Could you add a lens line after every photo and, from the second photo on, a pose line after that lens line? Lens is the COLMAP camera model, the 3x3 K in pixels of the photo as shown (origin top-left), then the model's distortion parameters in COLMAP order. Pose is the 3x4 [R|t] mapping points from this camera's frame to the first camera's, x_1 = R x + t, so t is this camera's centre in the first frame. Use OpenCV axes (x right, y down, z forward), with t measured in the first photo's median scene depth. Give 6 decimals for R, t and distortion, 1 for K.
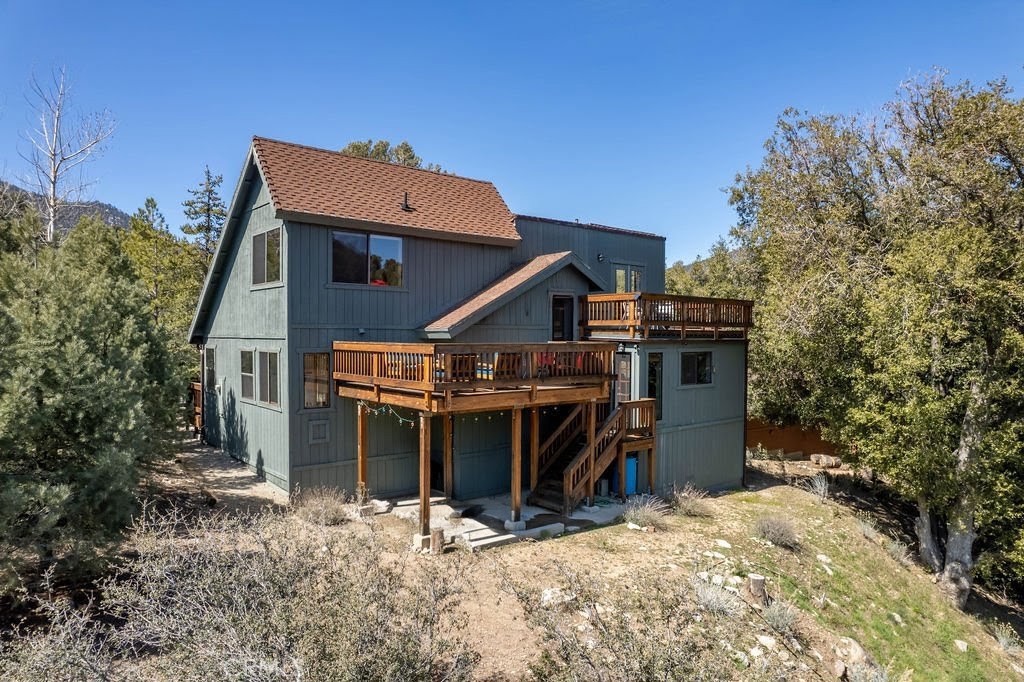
lens RADIAL K [[669.4, 0, 512.0], [0, 669.4, 341.0], [0, 0, 1]] dist [-0.003169, 0.002279]
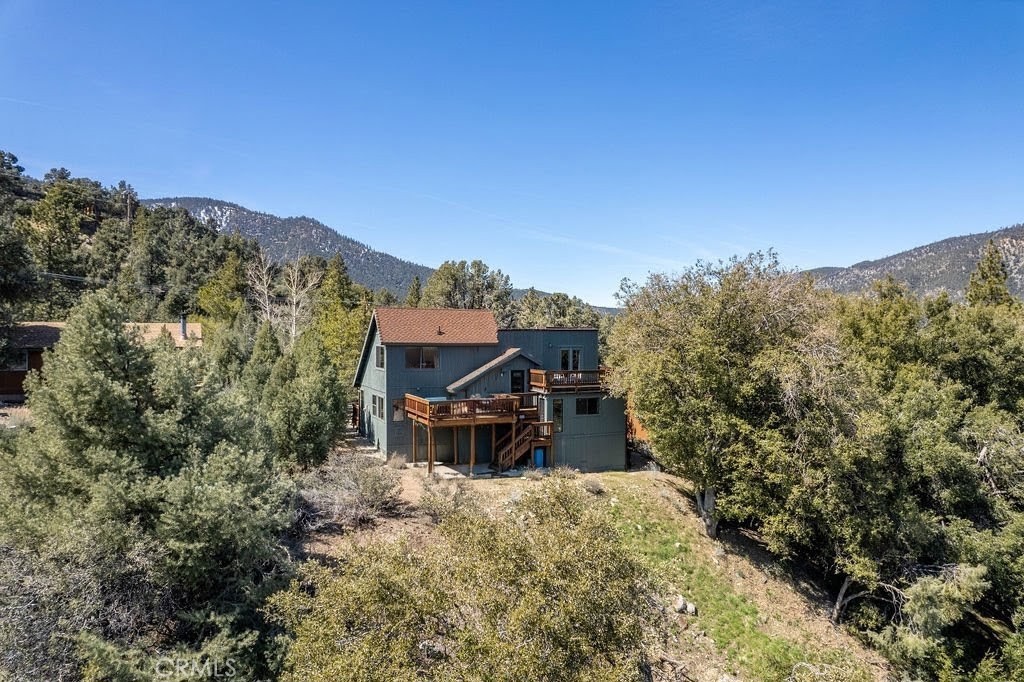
lens RADIAL K [[669.4, 0, 512.0], [0, 669.4, 341.0], [0, 0, 1]] dist [-0.003169, 0.002279]
pose [[0.968355, 0.004691, -0.249531, 0.660567], [-0.004789, 0.999989, 0.000215, -0.180407], [0.249530, 0.000987, 0.968367, -1.148951]]
